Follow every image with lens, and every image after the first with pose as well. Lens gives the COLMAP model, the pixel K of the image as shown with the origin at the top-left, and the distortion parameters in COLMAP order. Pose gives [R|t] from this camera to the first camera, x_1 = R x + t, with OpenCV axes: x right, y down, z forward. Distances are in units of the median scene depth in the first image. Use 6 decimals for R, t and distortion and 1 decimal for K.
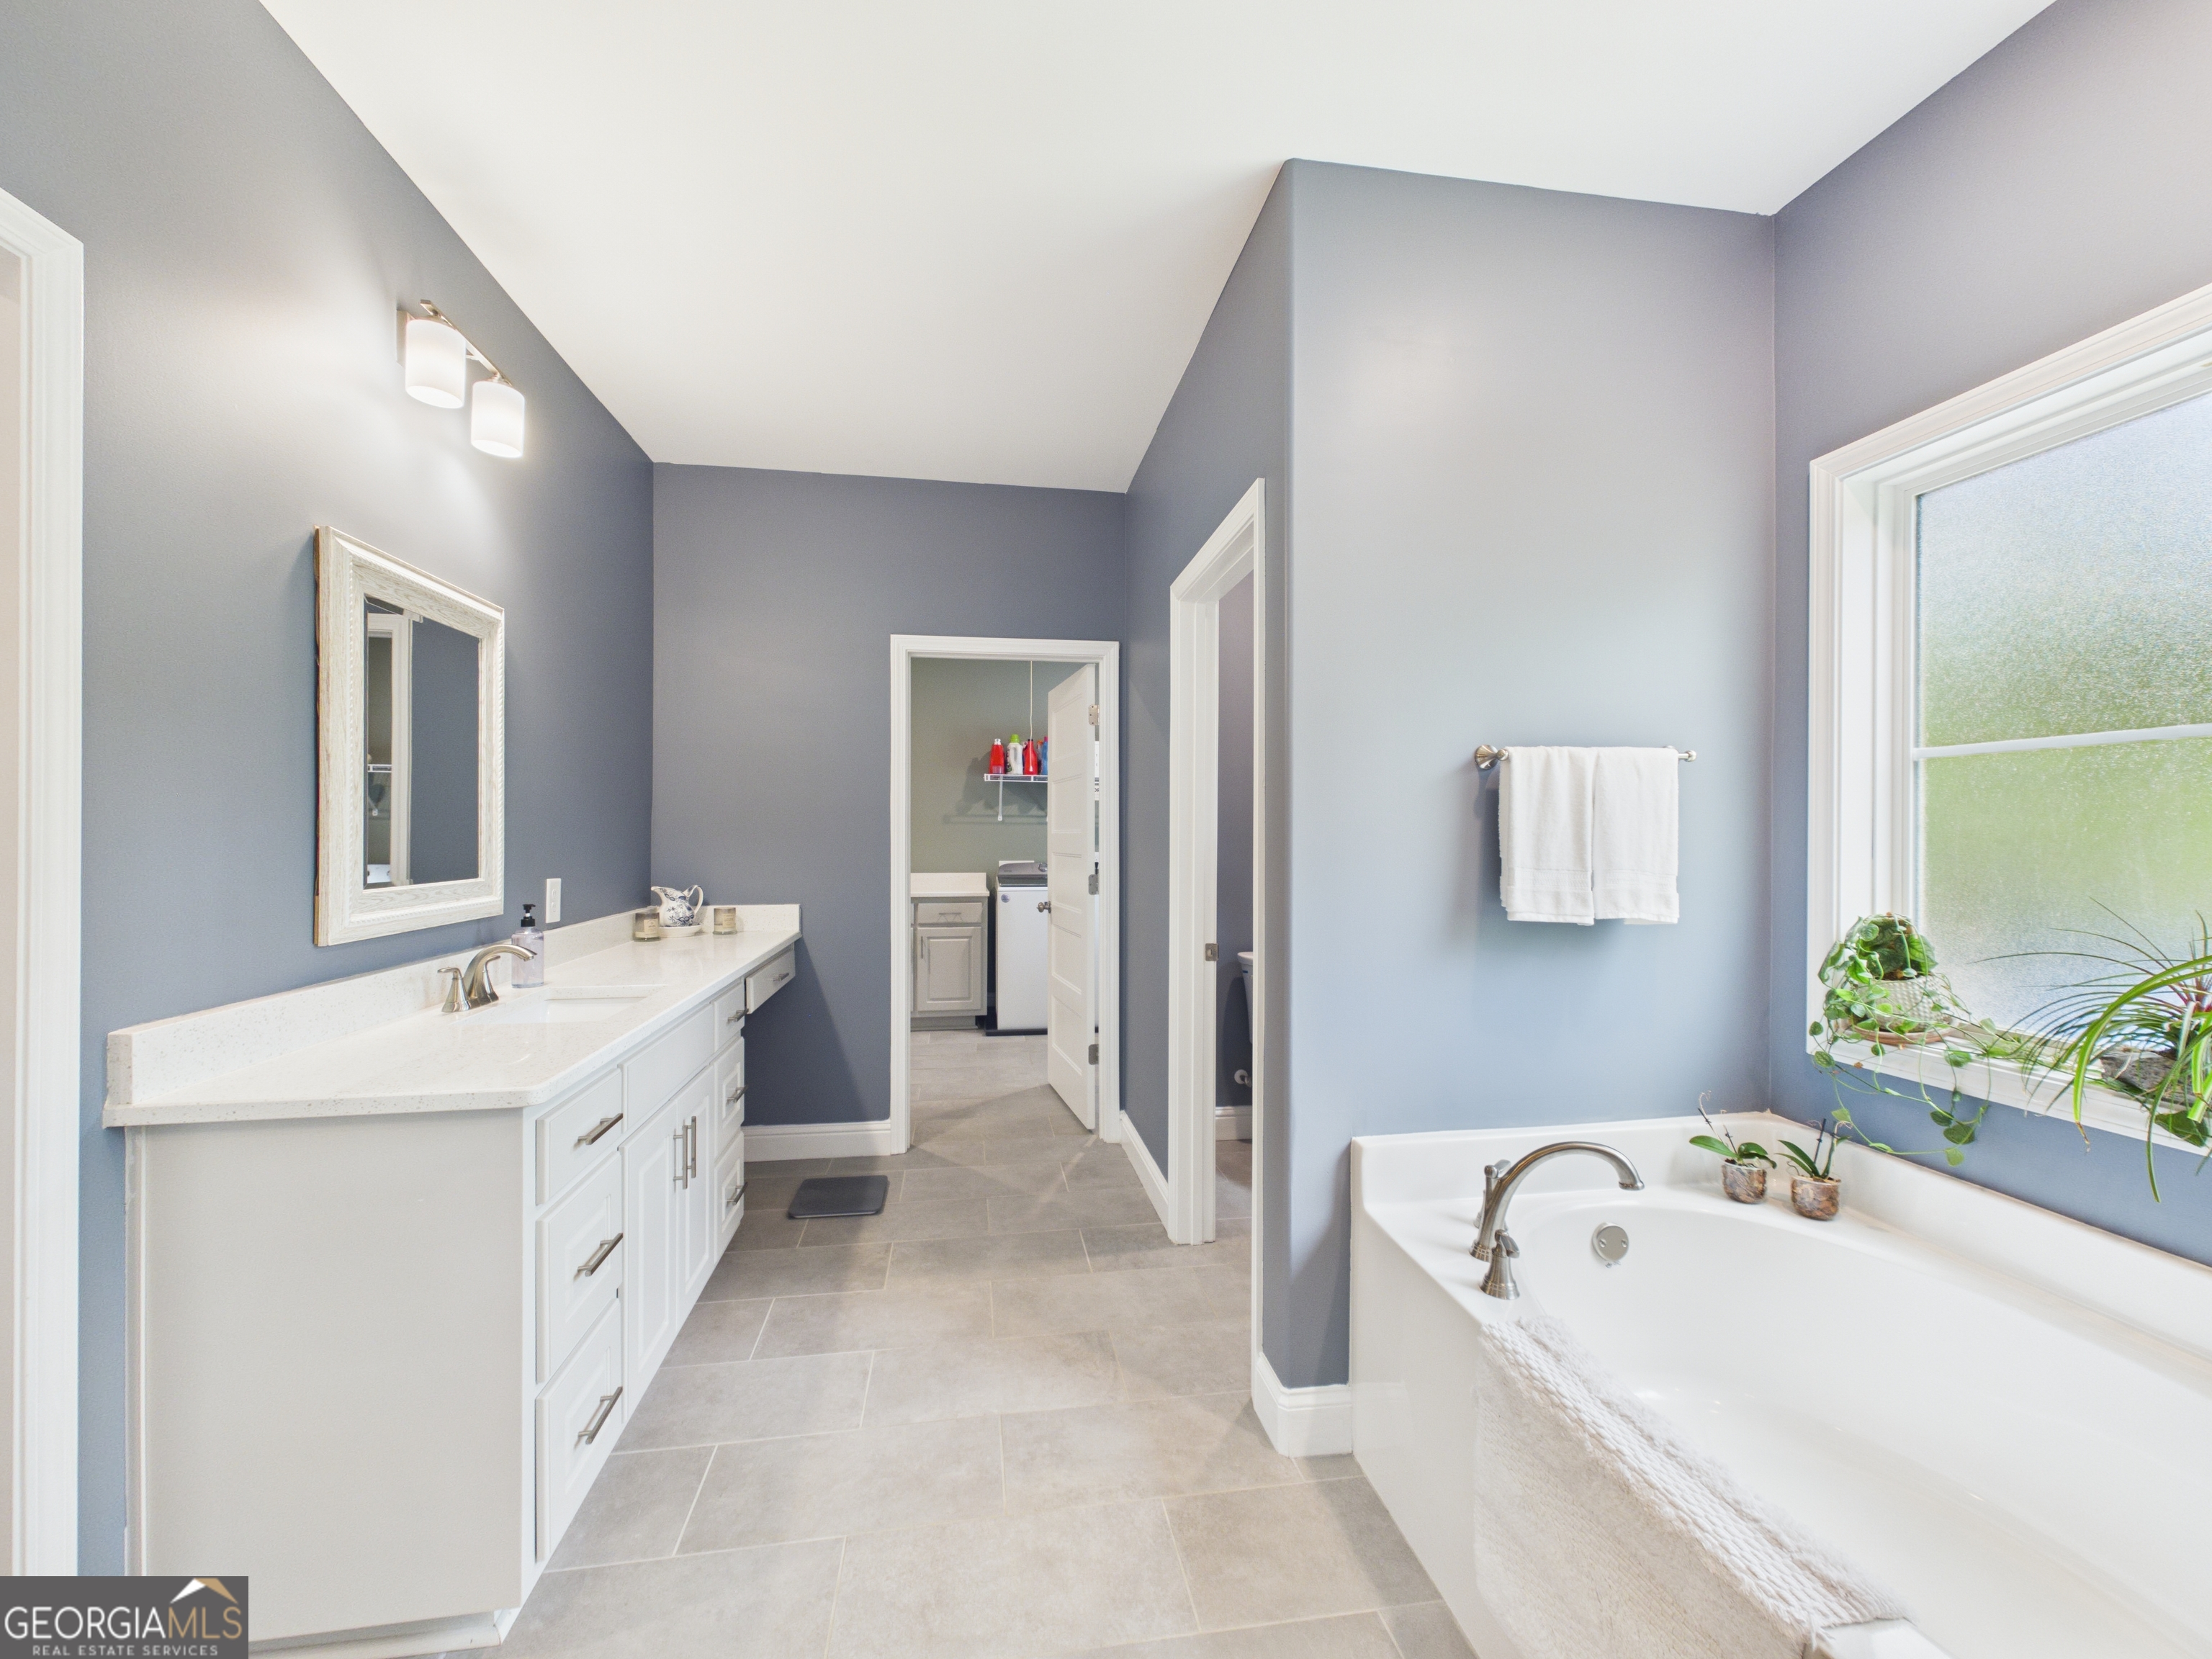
lens RADIAL K [[905.2, 0, 1102.0], [0, 905.2, 845.5], [0, 0, 1]] dist [0.004067, -0.000094]
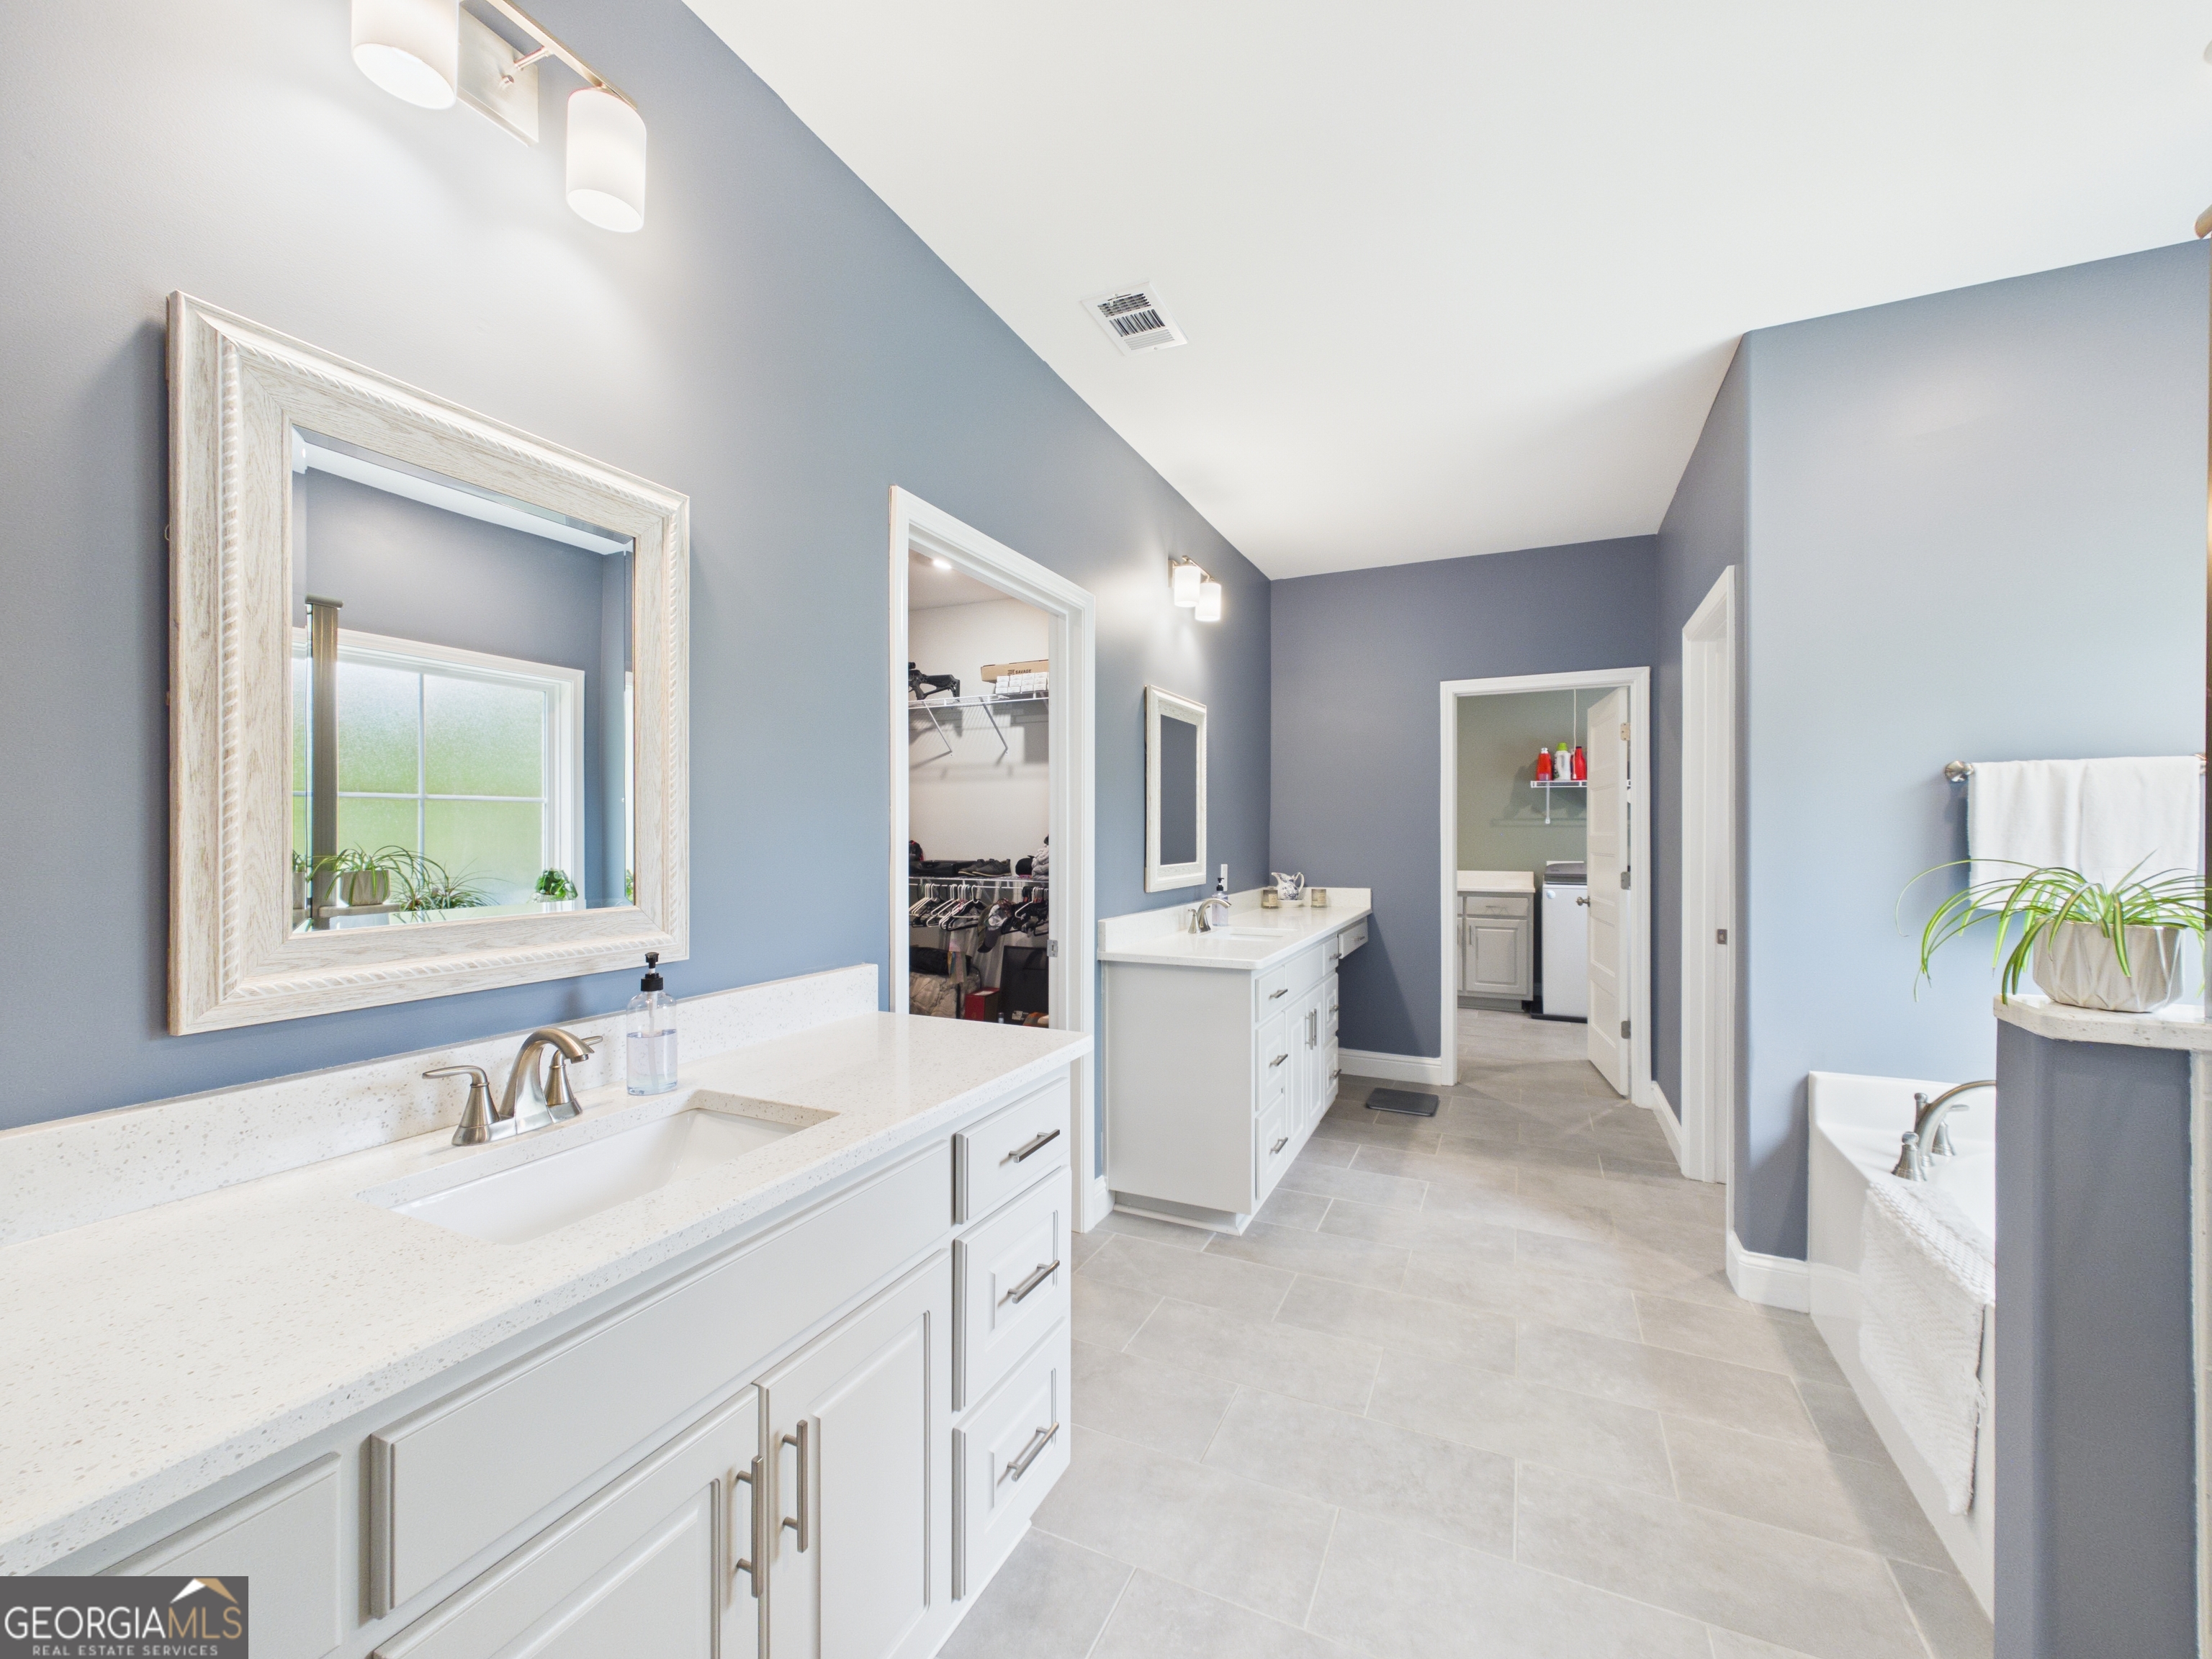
lens RADIAL K [[905.2, 0, 1108.3], [0, 905.2, 827.7], [0, 0, 1]] dist [0.004067, -0.000094]
pose [[0.834220, -0.006538, -0.551394, 0.142867], [-0.005562, 0.999779, -0.020270, 0.006160], [0.551404, 0.019977, 0.833999, -0.578731]]
